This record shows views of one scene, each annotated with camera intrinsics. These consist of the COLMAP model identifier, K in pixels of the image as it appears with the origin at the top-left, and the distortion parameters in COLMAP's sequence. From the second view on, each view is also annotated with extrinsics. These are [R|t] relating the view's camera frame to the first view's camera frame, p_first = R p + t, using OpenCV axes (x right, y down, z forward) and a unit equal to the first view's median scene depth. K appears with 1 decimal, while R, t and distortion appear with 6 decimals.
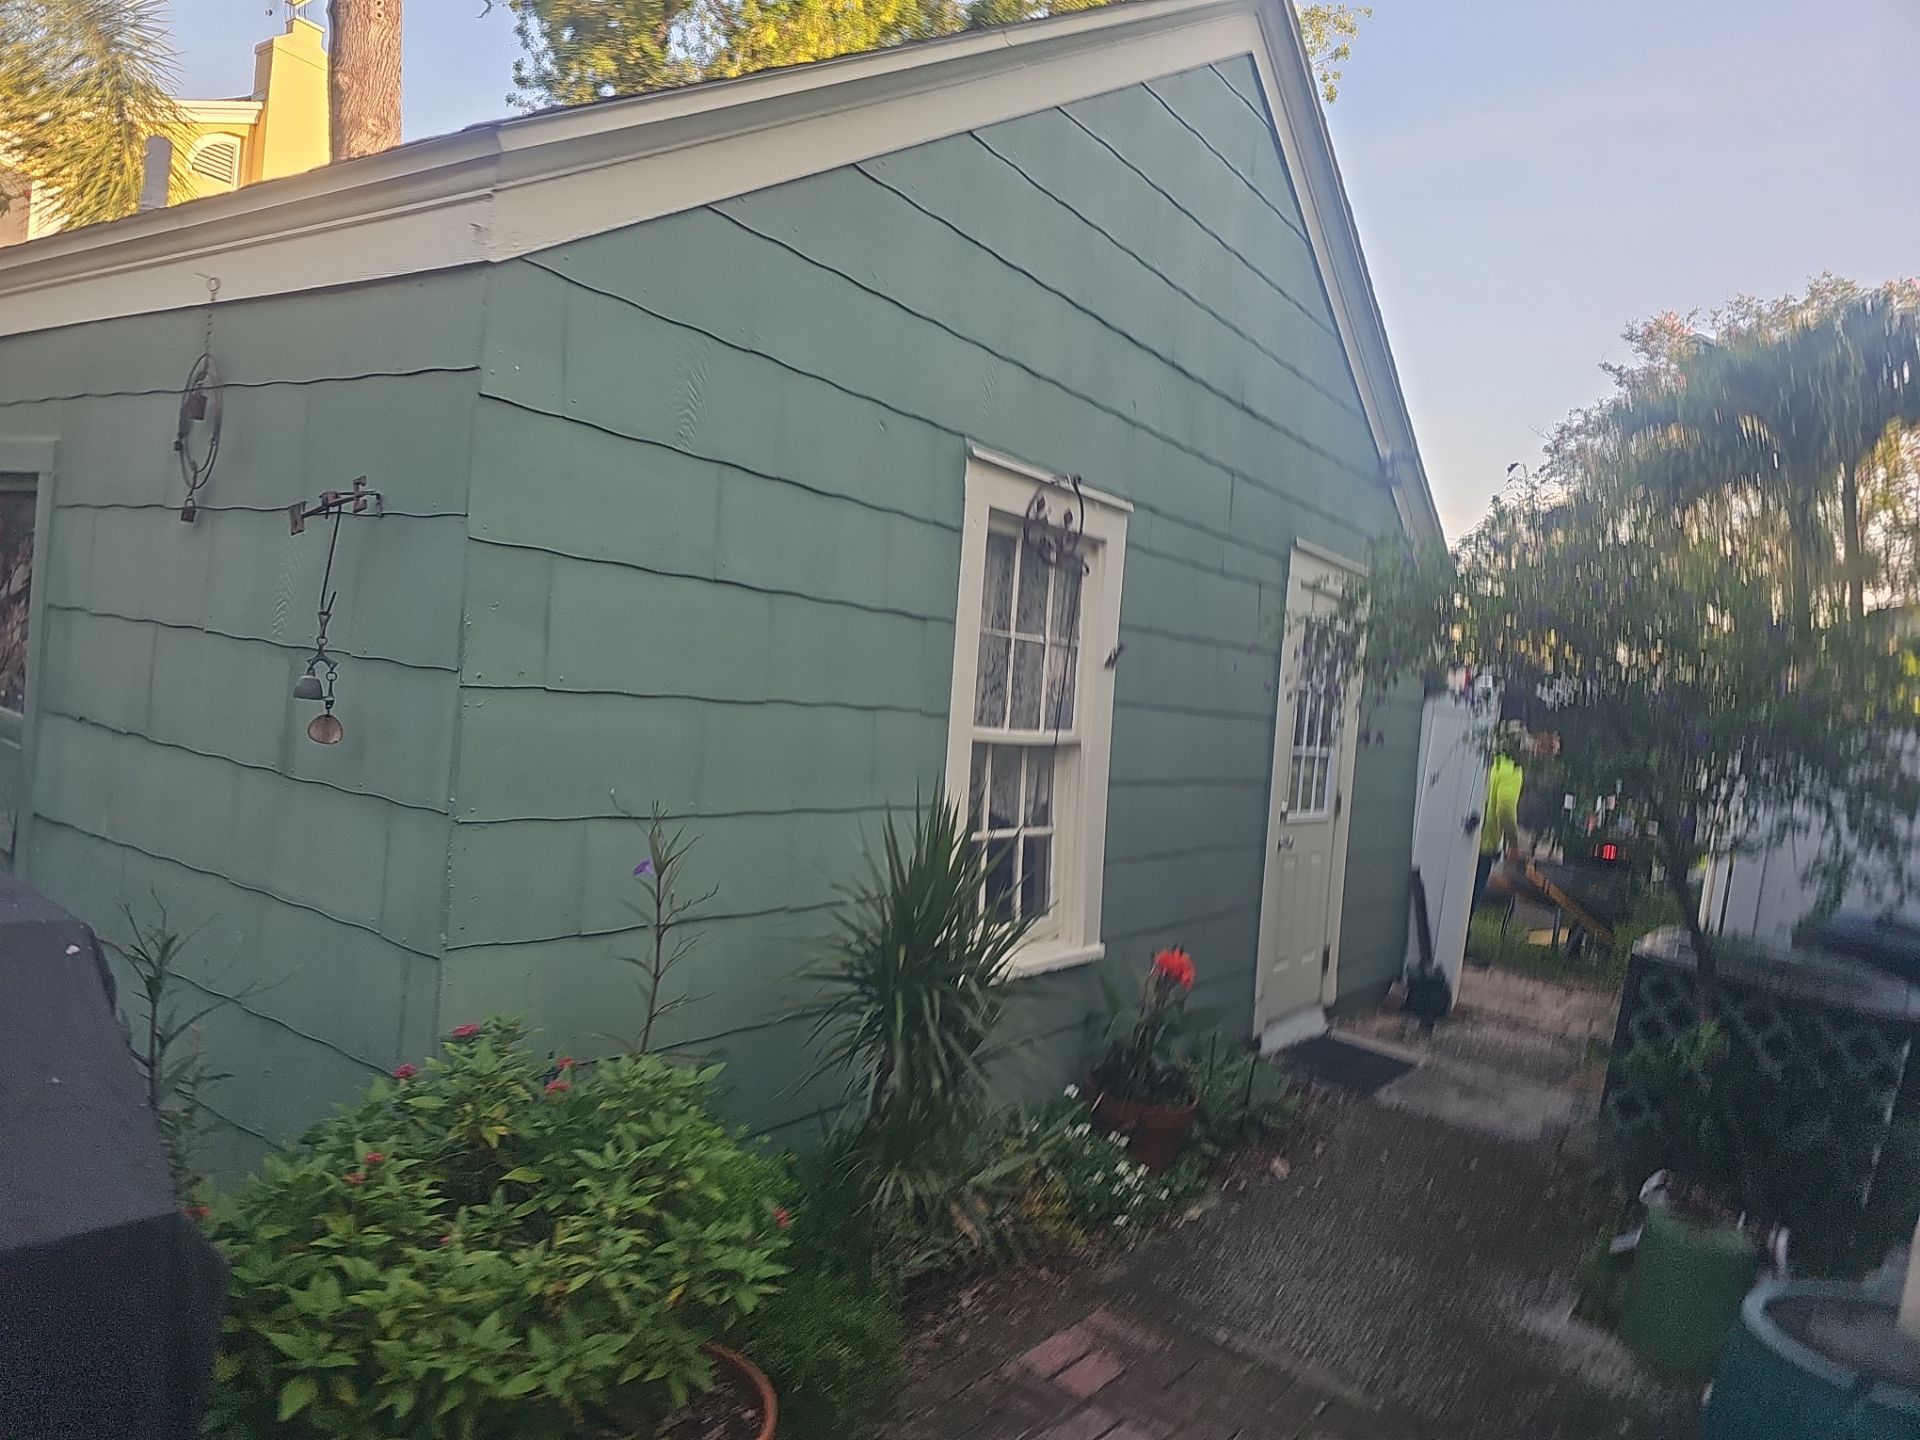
lens RADIAL K [[1285.9, 0, 954.3], [0, 1285.9, 737.2], [0, 0, 1]] dist [0.062284, -0.043280]
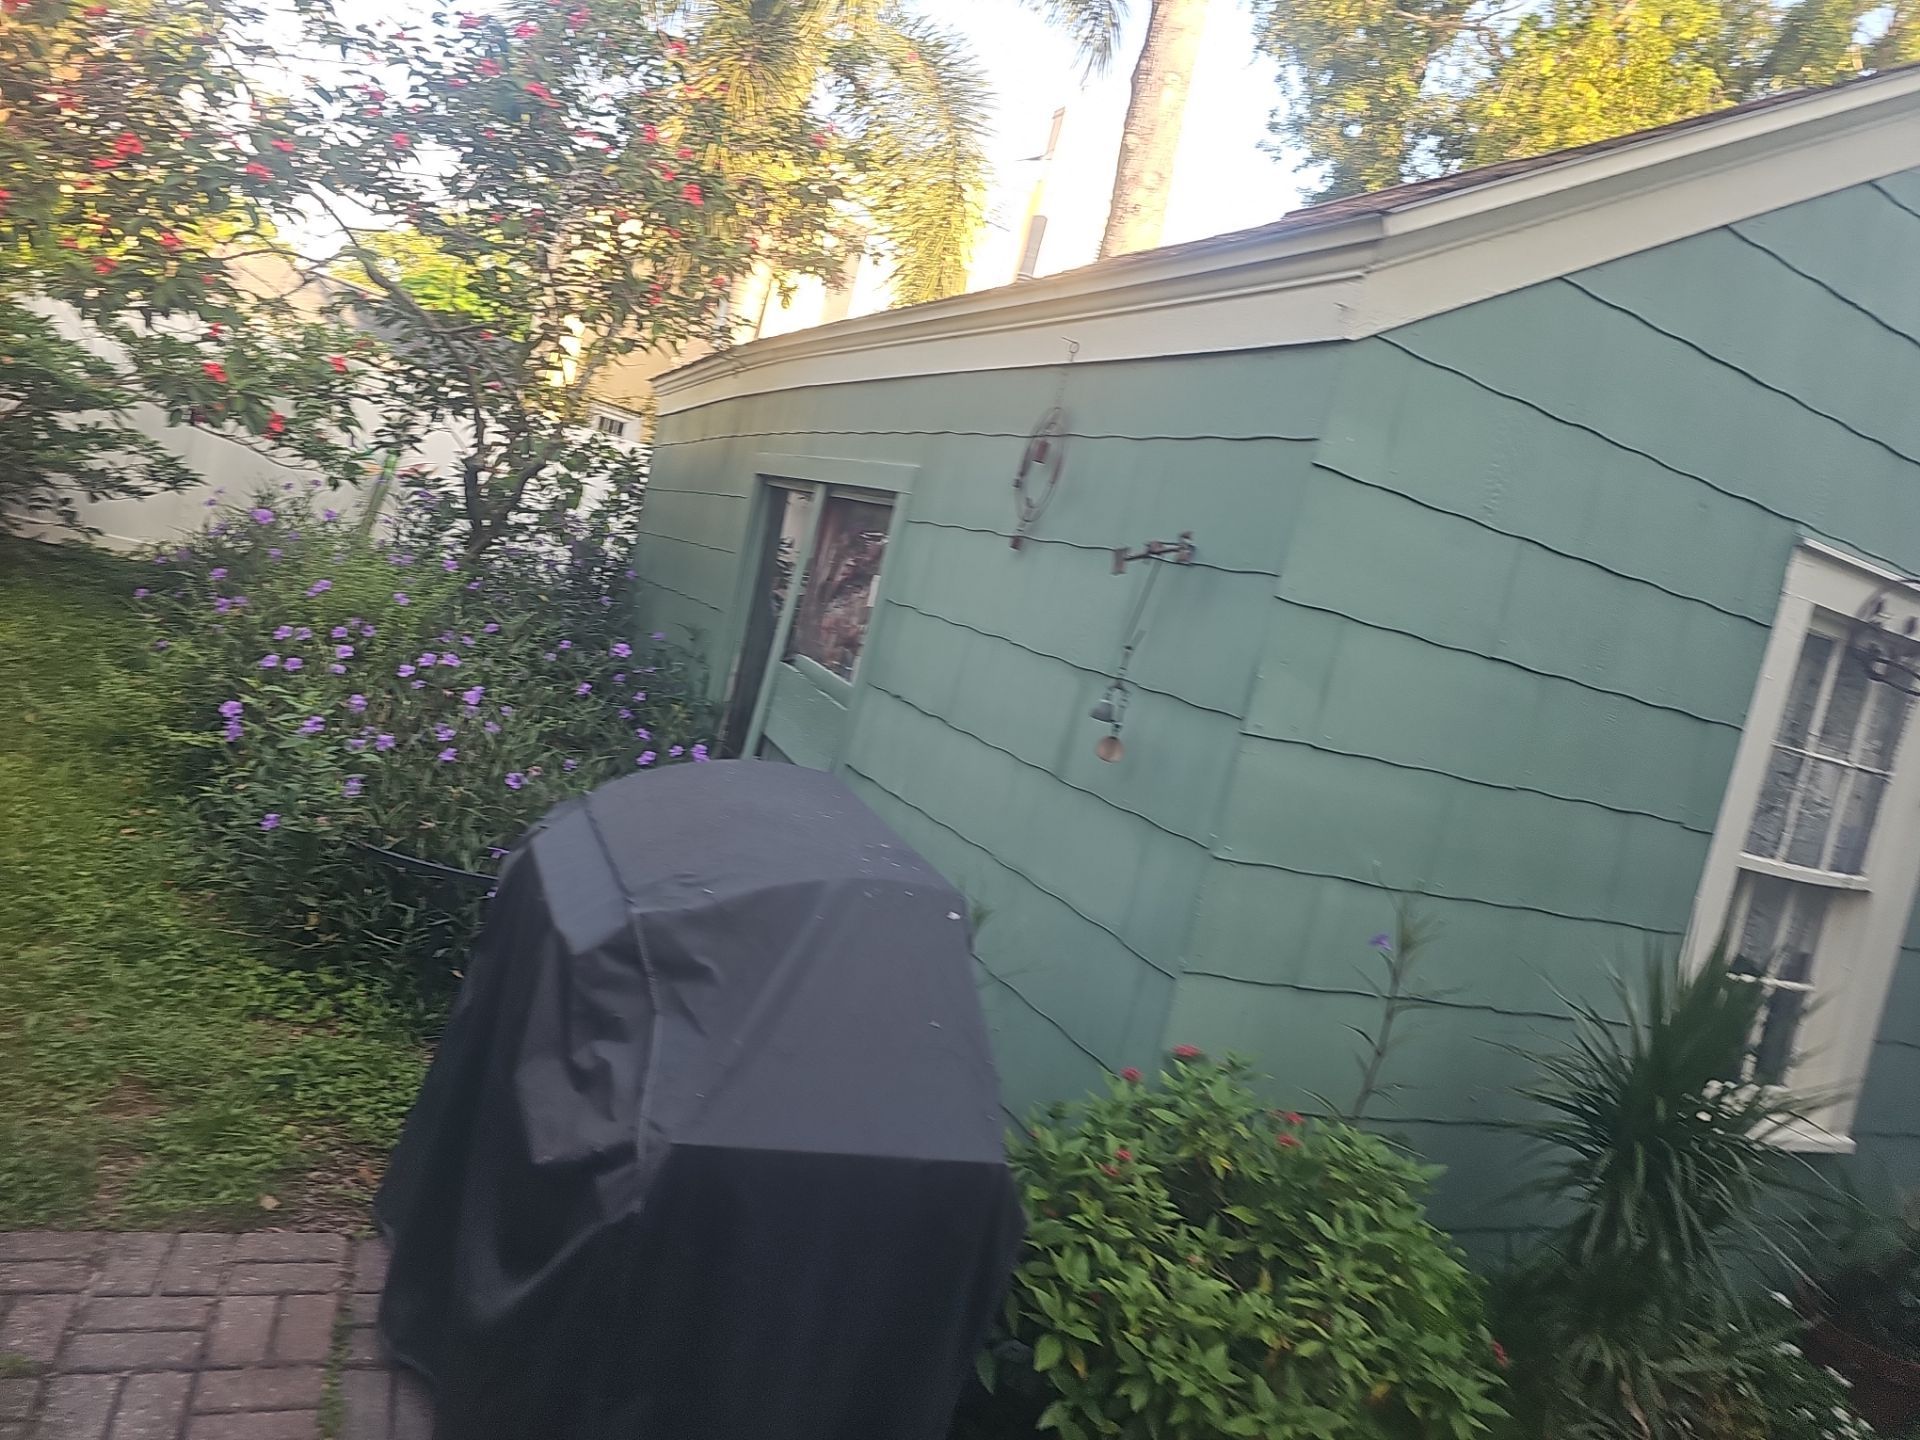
lens RADIAL K [[1285.9, 0, 959.0], [0, 1285.9, 718.0], [0, 0, 1]] dist [0.062284, -0.043280]
pose [[0.878086, 0.159046, -0.451297, -0.103741], [-0.174916, 0.984561, 0.006646, -0.016703], [0.445386, 0.073103, 0.892349, -0.044241]]
